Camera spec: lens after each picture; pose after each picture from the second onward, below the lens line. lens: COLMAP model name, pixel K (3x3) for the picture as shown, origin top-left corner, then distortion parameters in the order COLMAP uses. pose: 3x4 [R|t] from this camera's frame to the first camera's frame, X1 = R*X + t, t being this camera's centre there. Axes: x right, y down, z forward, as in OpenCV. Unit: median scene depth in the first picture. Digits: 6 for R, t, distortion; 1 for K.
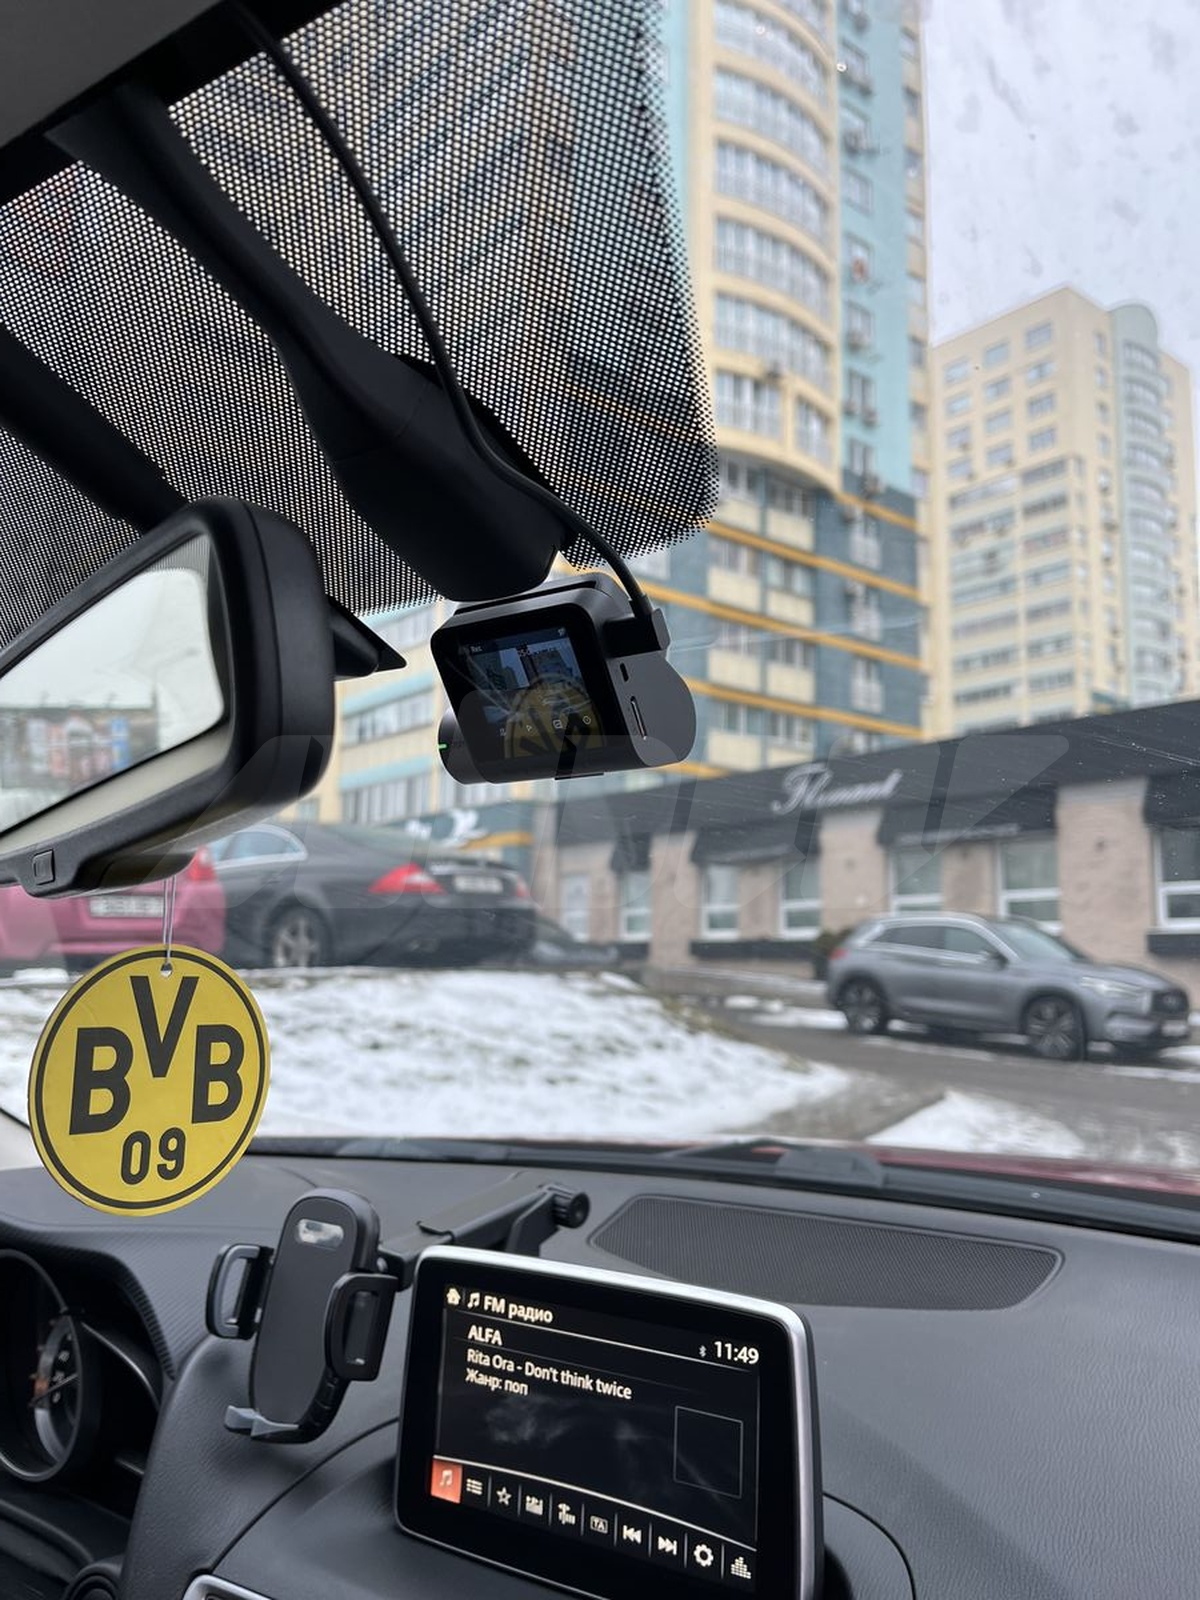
lens RADIAL K [[1204.7, 0, 605.7], [0, 1204.7, 803.4], [0, 0, 1]] dist [0.070556, -0.100170]
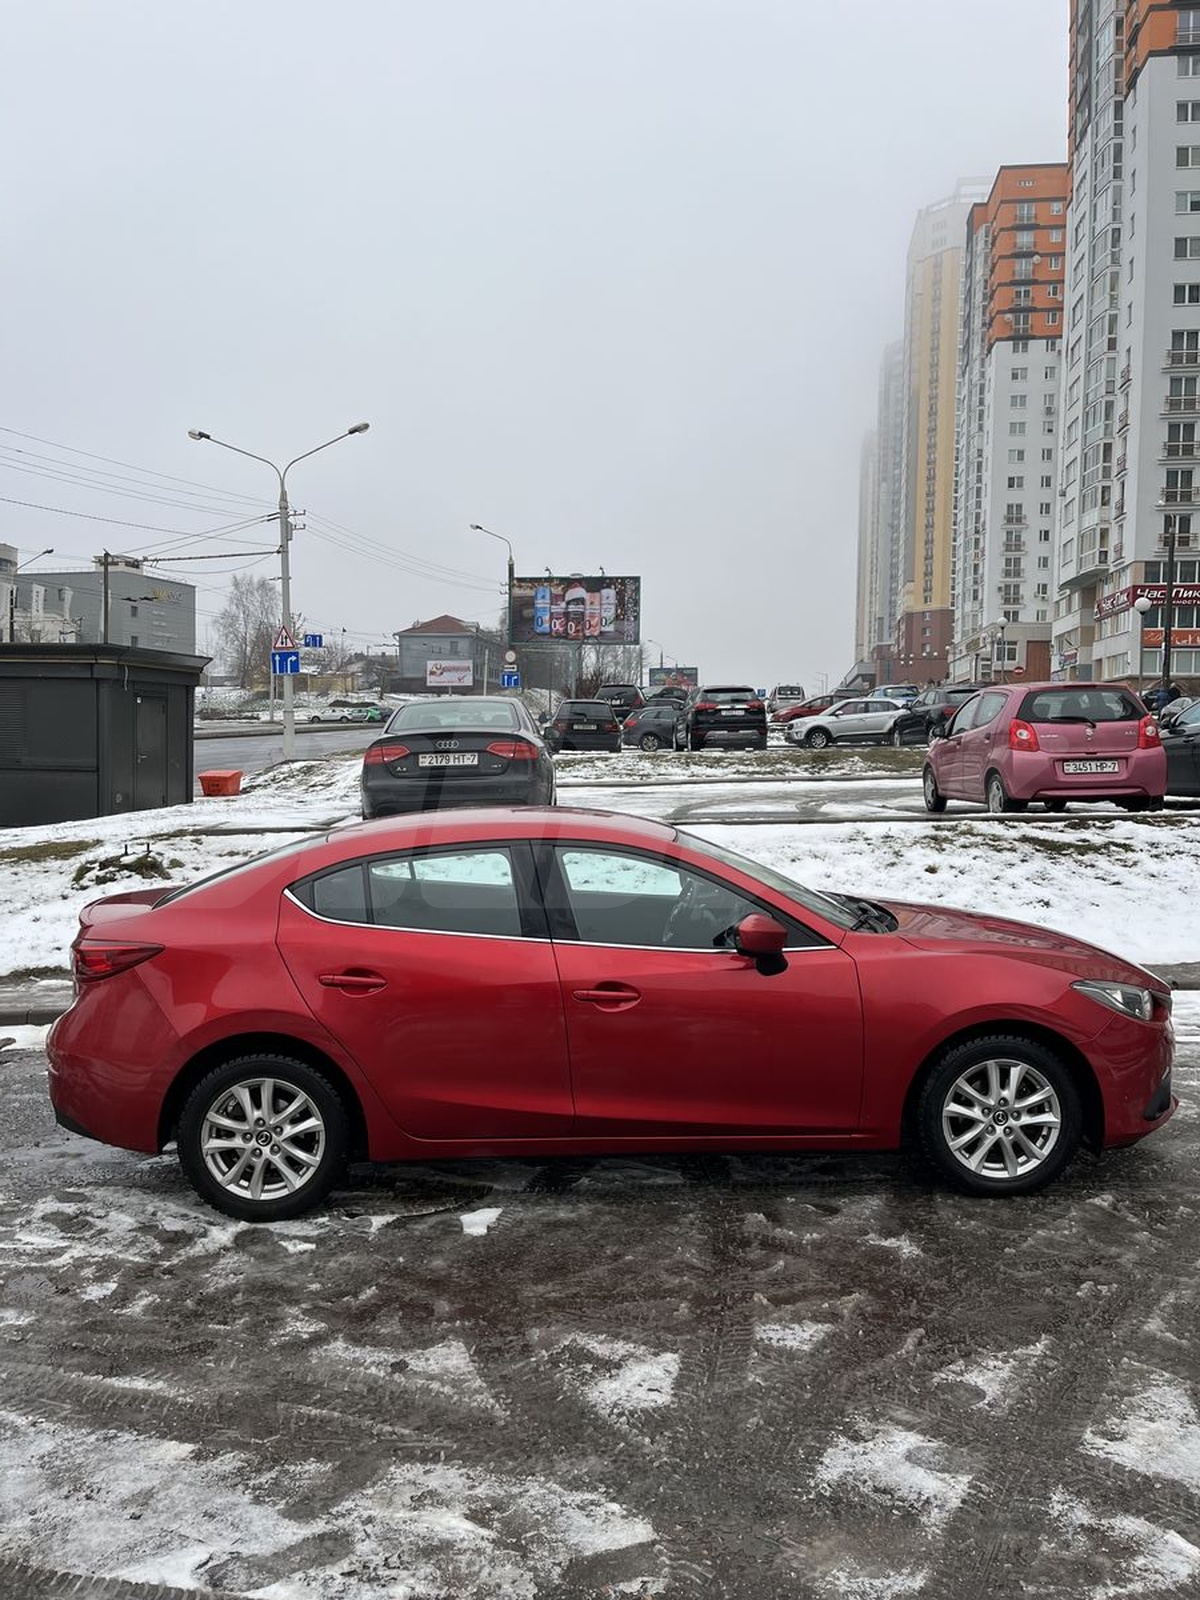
lens RADIAL K [[1204.7, 0, 602.2], [0, 1204.7, 806.7], [0, 0, 1]] dist [0.070556, -0.100170]
pose [[0.576212, 0.039105, -0.816364, 0.124980], [0.108666, 0.986321, 0.123945, -0.030106], [0.810044, -0.160130, 0.564081, -0.096965]]
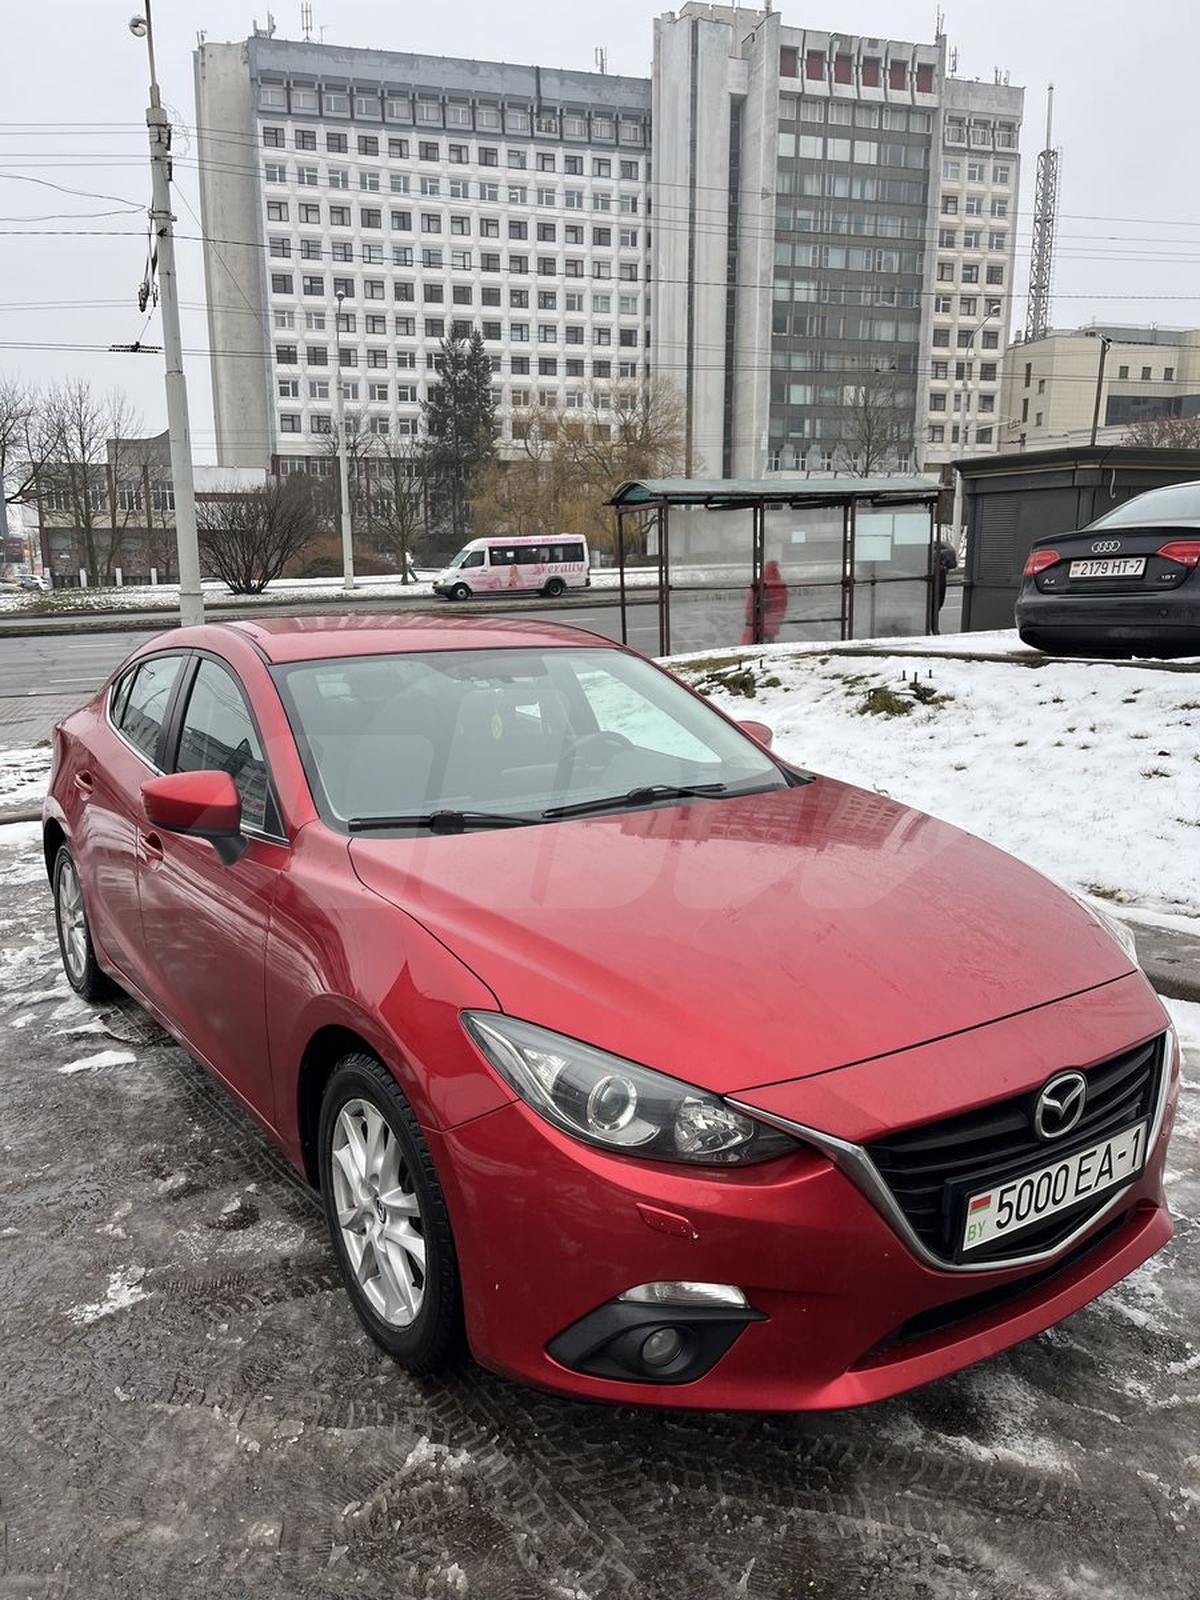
lens RADIAL K [[1204.7, 0, 598.4], [0, 1204.7, 806.1], [0, 0, 1]] dist [0.070556, -0.100170]
pose [[-0.384265, 0.173901, -0.906697, 0.096520], [0.124895, 0.982863, 0.135579, -0.004874], [0.914736, -0.061143, -0.399399, 0.061765]]
